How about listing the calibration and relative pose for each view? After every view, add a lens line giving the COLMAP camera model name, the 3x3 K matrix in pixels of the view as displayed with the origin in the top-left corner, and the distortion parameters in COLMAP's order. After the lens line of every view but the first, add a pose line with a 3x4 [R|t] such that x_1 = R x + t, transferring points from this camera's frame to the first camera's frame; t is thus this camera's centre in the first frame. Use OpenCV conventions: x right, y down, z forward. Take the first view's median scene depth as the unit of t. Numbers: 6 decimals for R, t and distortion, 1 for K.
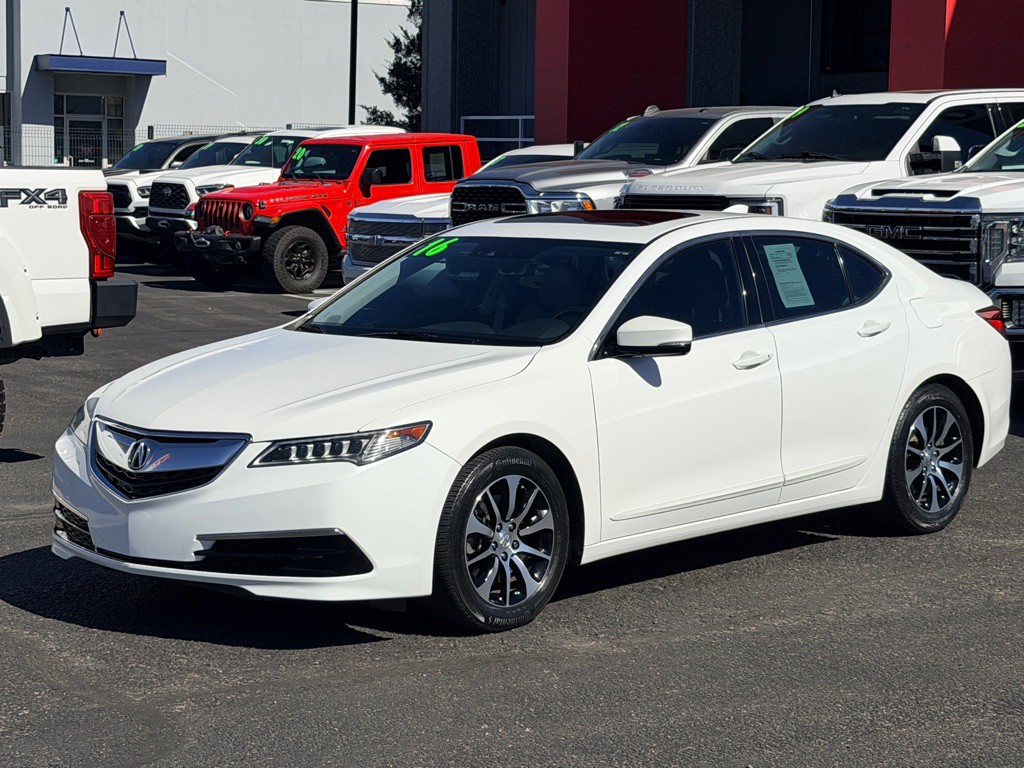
lens RADIAL K [[2295.5, 0, 519.8], [0, 2295.5, 384.4], [0, 0, 1]] dist [0.118988, 0.071178]
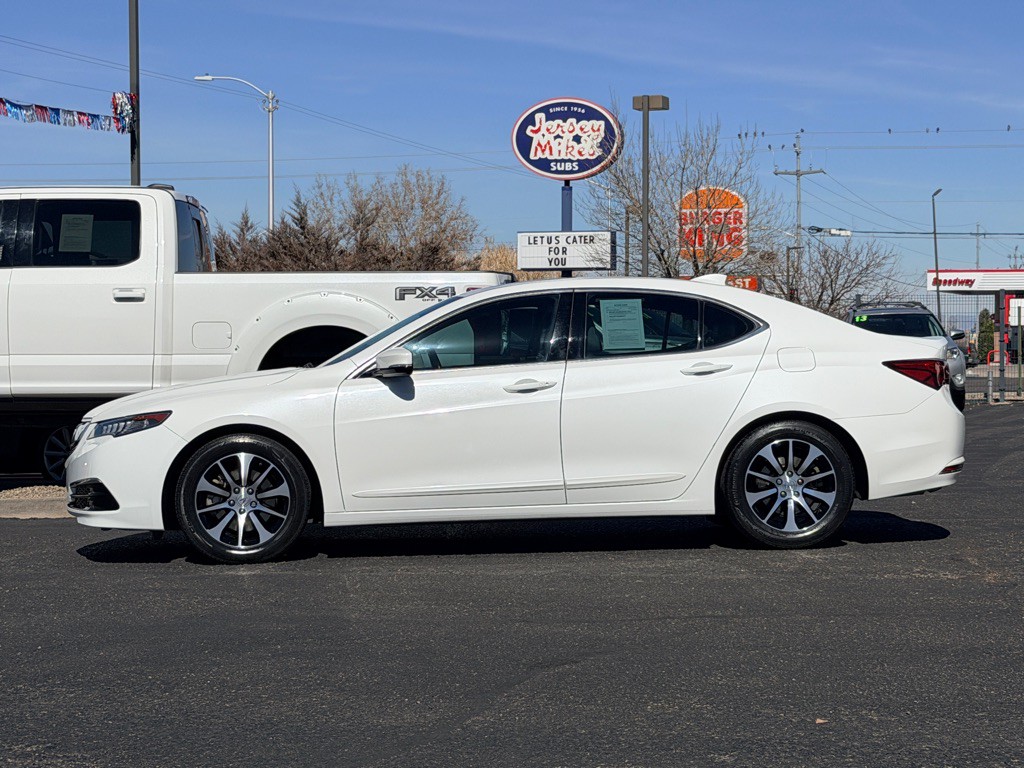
lens RADIAL K [[2288.4, 0, 519.5], [0, 2288.4, 384.0], [0, 0, 1]] dist [0.139360, -0.037081]
pose [[0.717574, -0.003081, -0.696476, 0.623317], [-0.052988, 0.996851, -0.059002, 0.040197], [0.694464, 0.079243, 0.715150, 0.058142]]
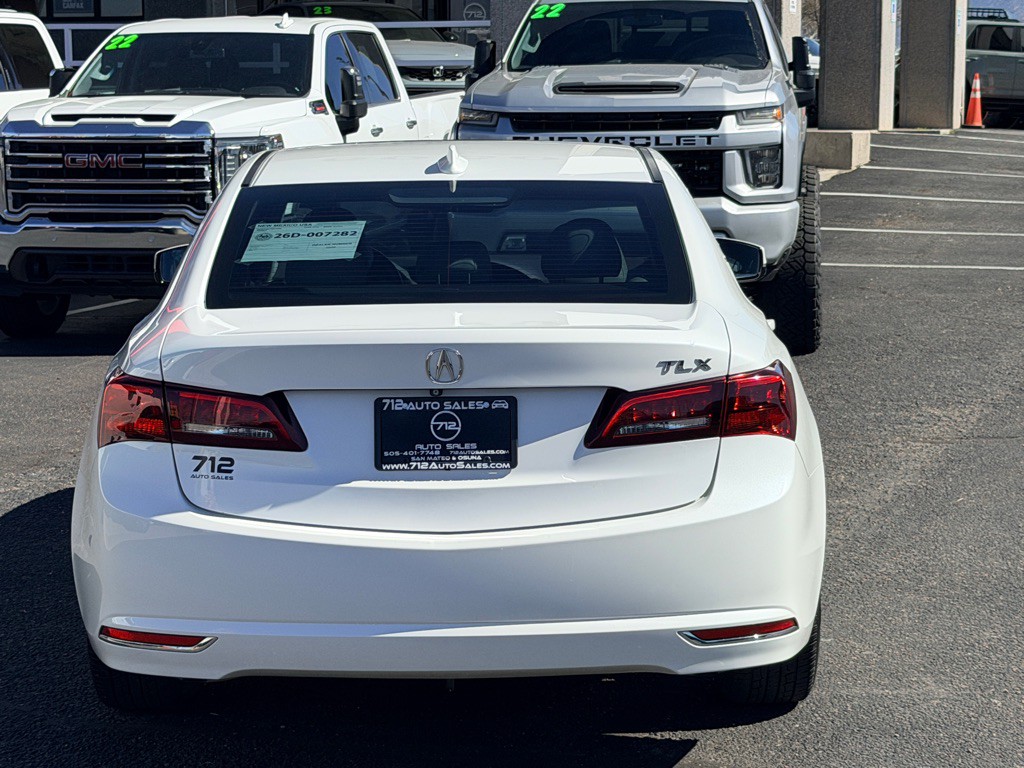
lens RADIAL K [[2288.4, 0, 519.5], [0, 2288.4, 384.0], [0, 0, 1]] dist [0.139360, -0.037081]
pose [[0.738789, -0.091224, 0.667734, -0.343476], [0.074772, 0.995775, 0.053312, -0.014976], [-0.669776, 0.010542, 0.742489, 0.222589]]
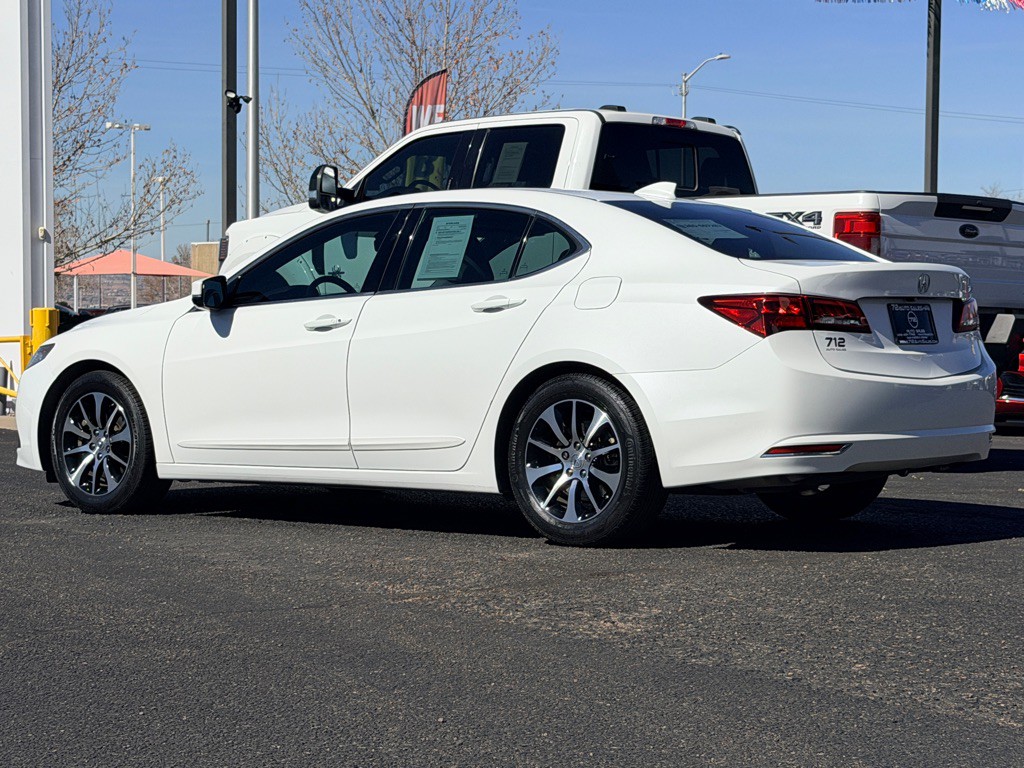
lens RADIAL K [[2293.6, 0, 538.1], [0, 2293.6, 383.8], [0, 0, 1]] dist [0.127977, -0.110364]
pose [[0.050156, 0.023001, -0.998476, 0.731421], [-0.098595, 0.994965, 0.017968, -0.007233], [0.993863, 0.097543, 0.052171, 0.664684]]
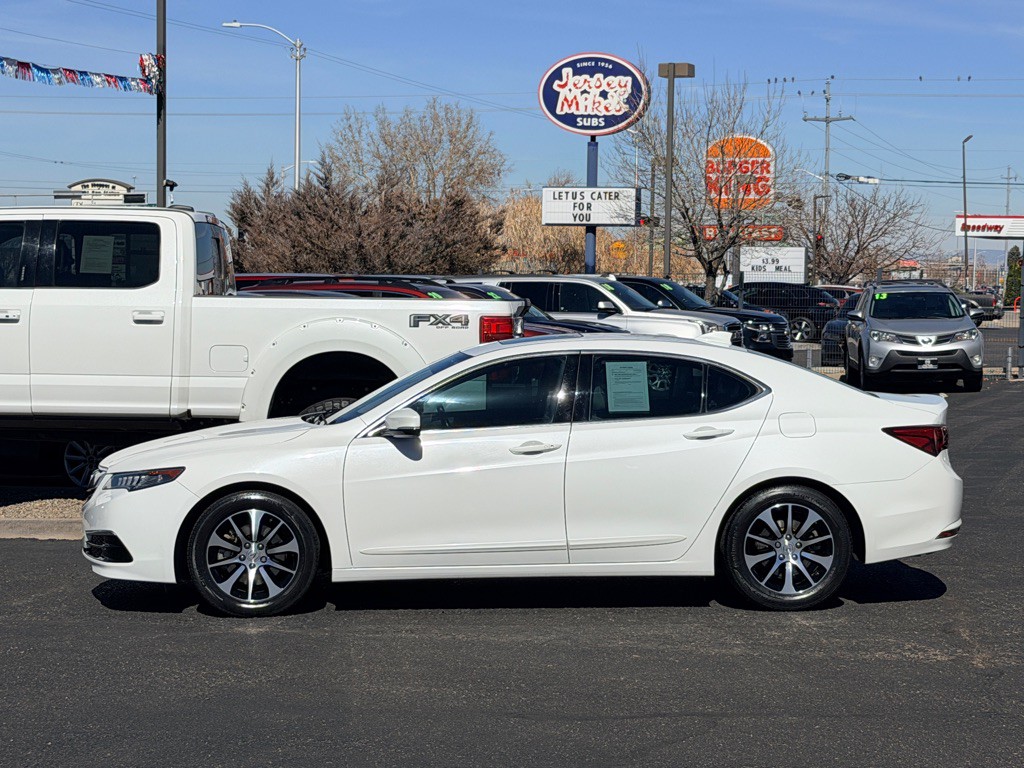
lens RADIAL K [[2288.4, 0, 519.5], [0, 2288.4, 384.0], [0, 0, 1]] dist [0.139360, -0.037081]
pose [[0.709450, 0.030537, -0.704094, 0.639681], [-0.070406, 0.997134, -0.027694, -0.006533], [0.701231, 0.069220, 0.709566, 0.047242]]
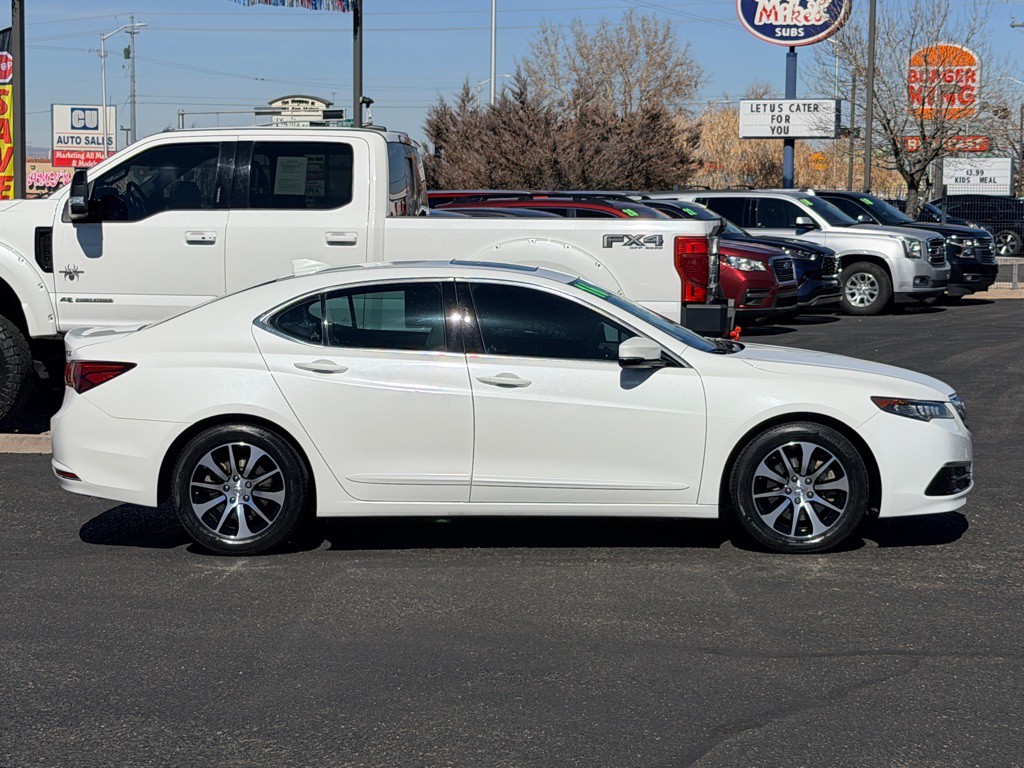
lens RADIAL K [[2288.4, 0, 519.5], [0, 2288.4, 384.0], [0, 0, 1]] dist [0.139360, -0.037081]
pose [[0.646767, 0.058508, -0.760440, 0.629308], [-0.071536, 0.997311, 0.015890, -0.010637], [0.759325, 0.044122, 0.649214, 0.058123]]
